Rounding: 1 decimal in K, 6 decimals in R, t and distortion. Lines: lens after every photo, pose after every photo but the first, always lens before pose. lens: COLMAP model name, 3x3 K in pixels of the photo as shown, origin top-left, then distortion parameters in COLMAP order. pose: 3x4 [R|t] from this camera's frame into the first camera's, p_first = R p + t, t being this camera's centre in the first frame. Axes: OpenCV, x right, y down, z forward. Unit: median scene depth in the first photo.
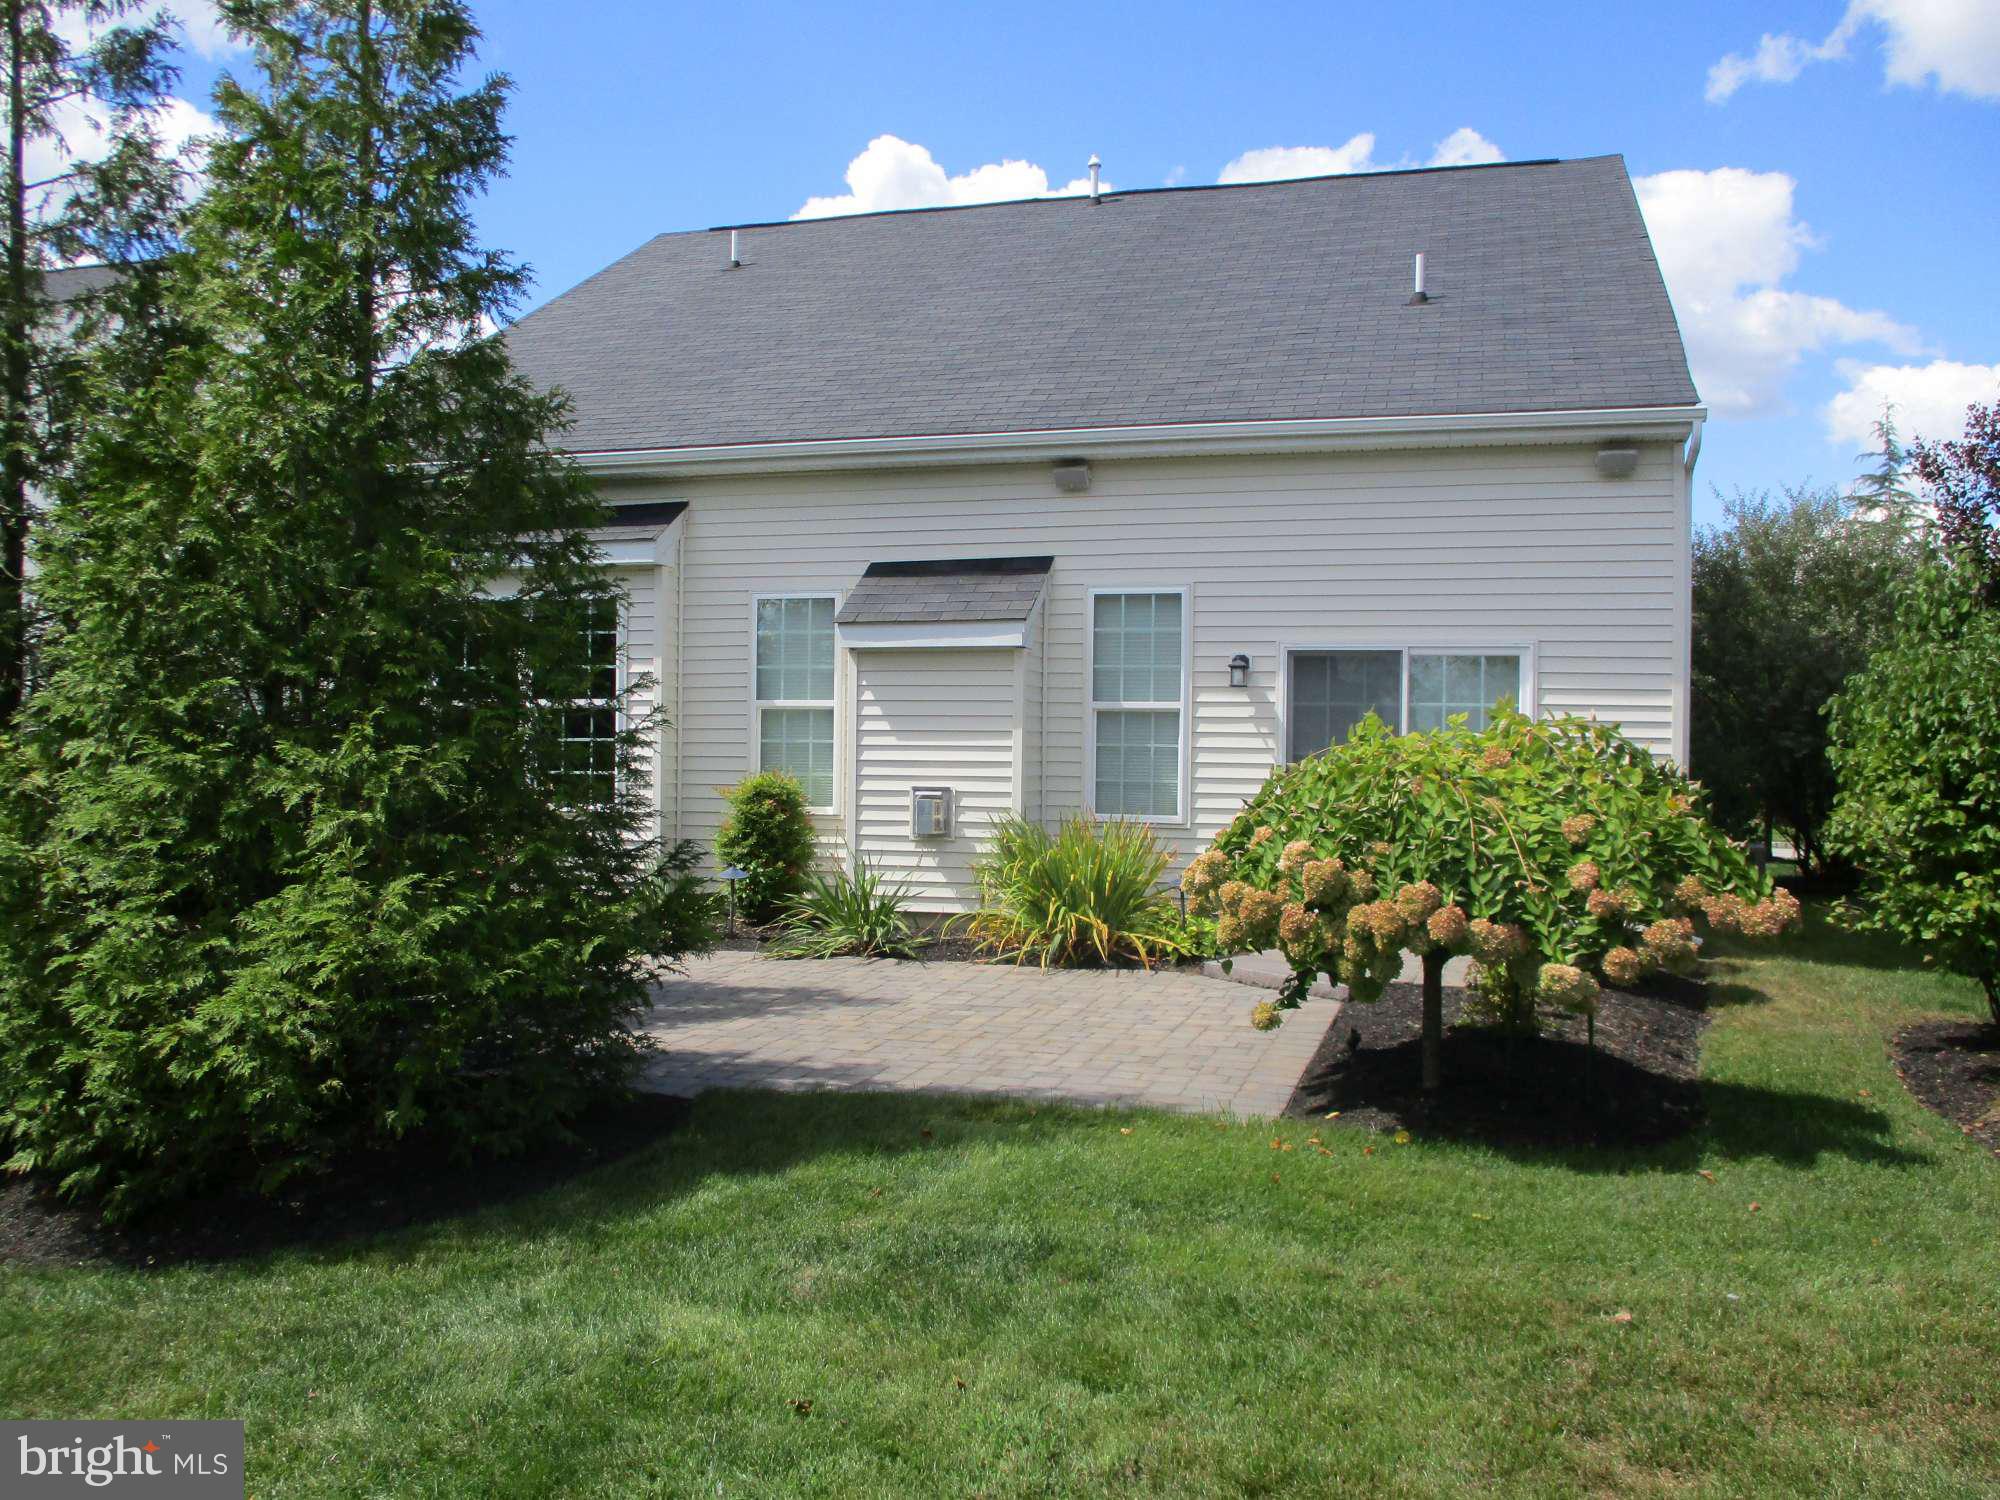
lens RADIAL K [[1678.6, 0, 1000.0], [0, 1678.6, 747.5], [0, 0, 1]] dist [-0.020427, 0.000017]
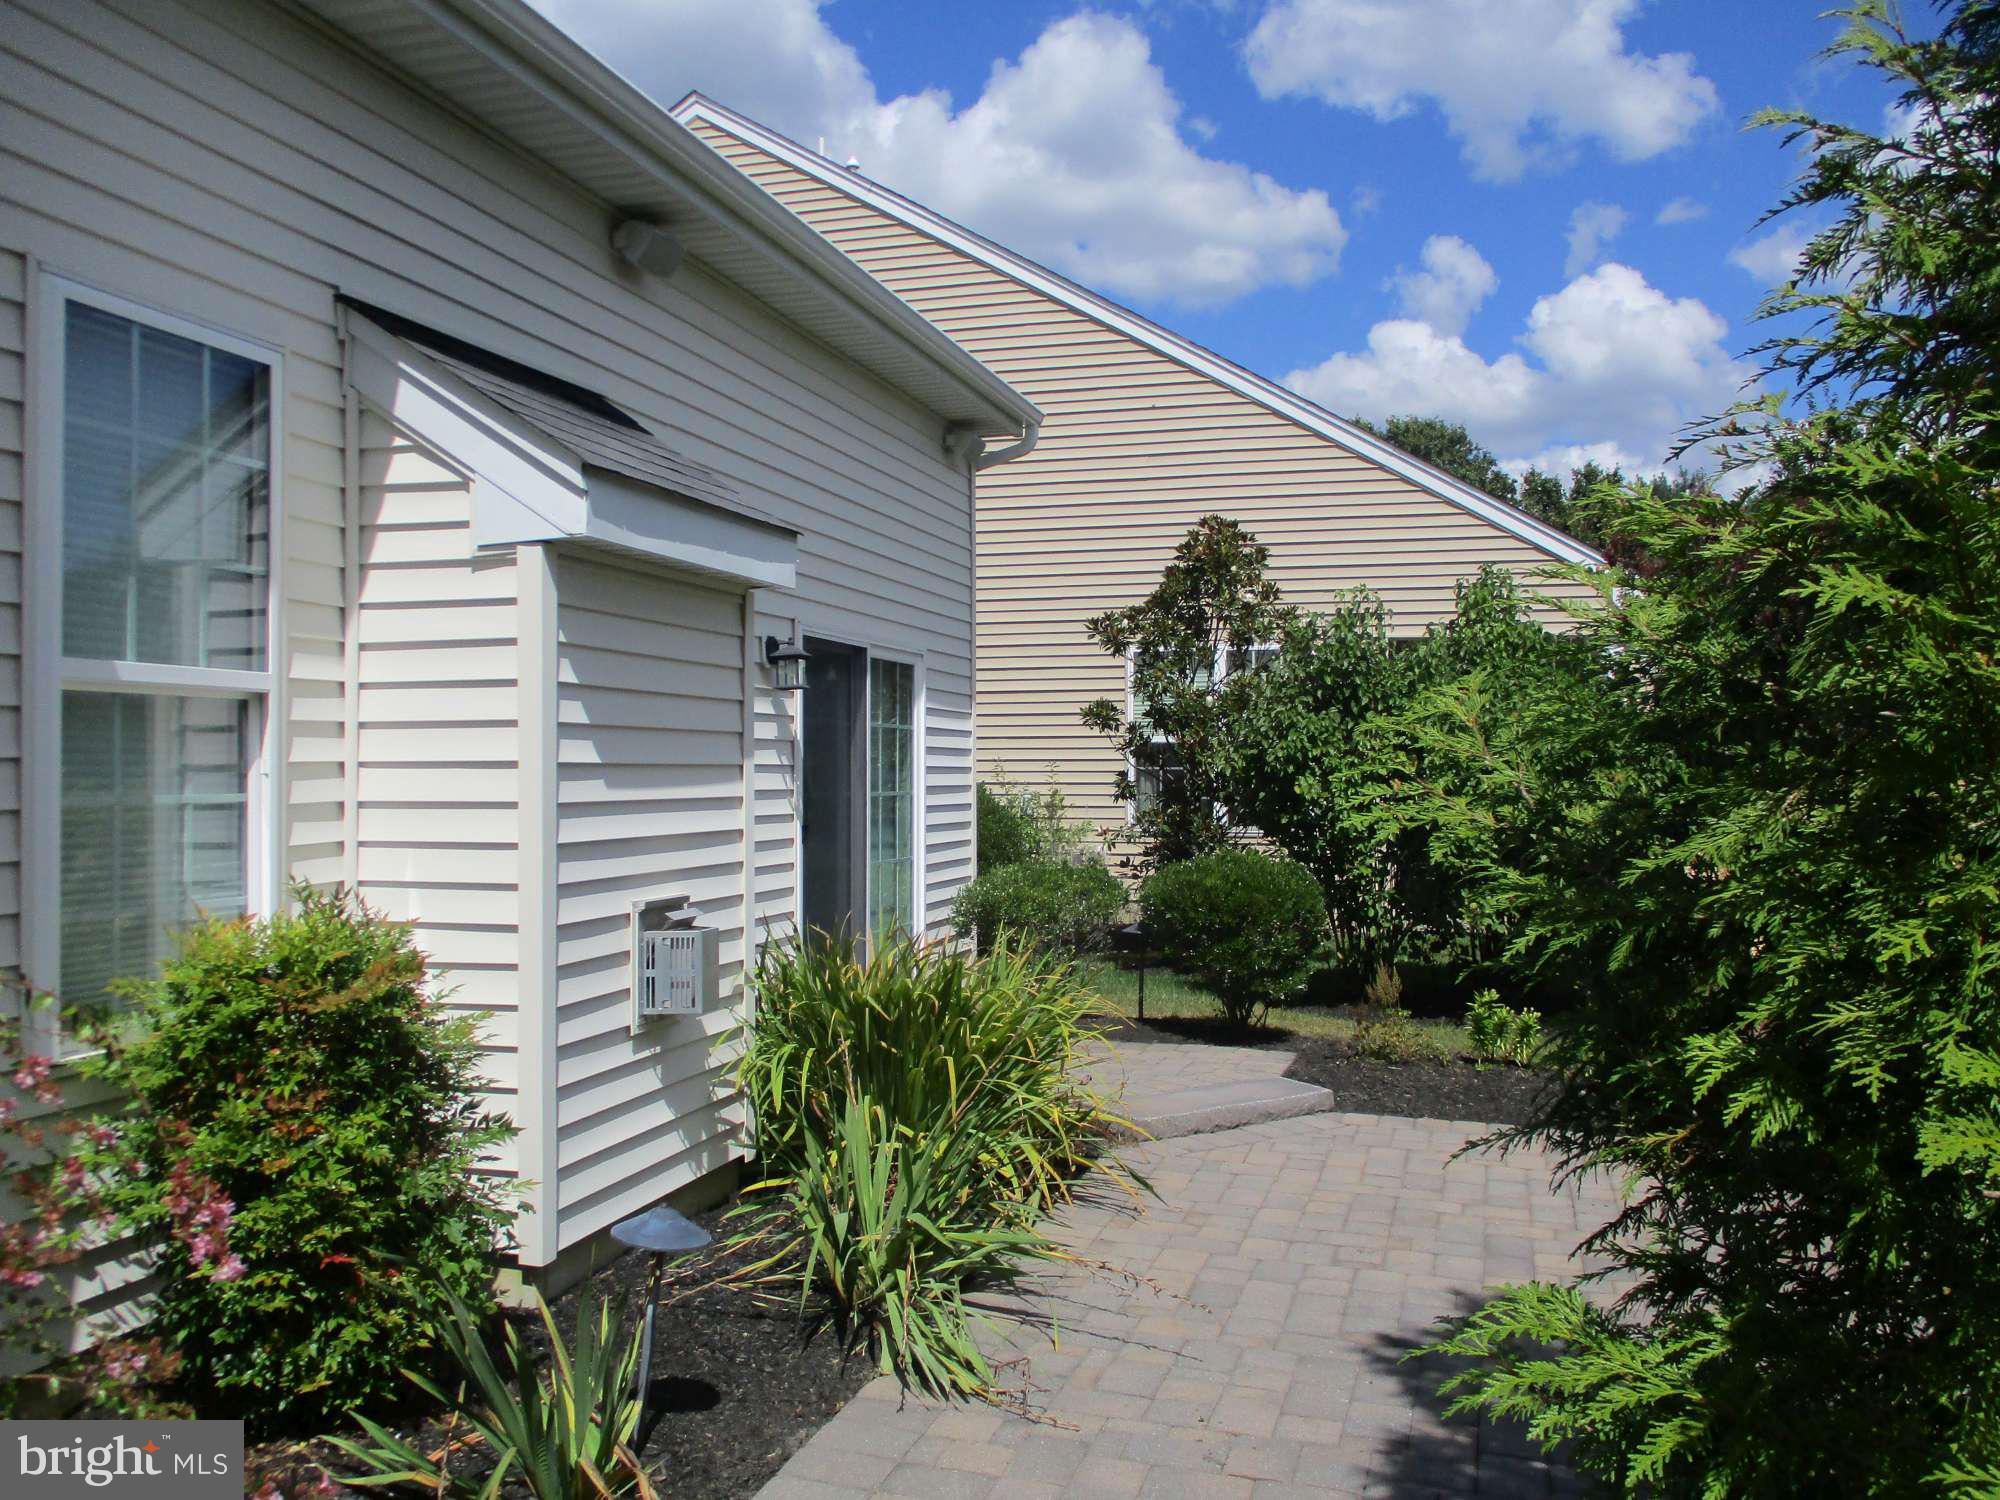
lens RADIAL K [[1678.6, 0, 1000.3], [0, 1678.6, 751.9], [0, 0, 1]] dist [-0.020427, 0.000017]
pose [[0.015283, 0.002293, 0.999881, -0.449254], [0.008640, 0.999960, -0.002425, -0.011328], [-0.999846, 0.008676, 0.015263, 0.898045]]
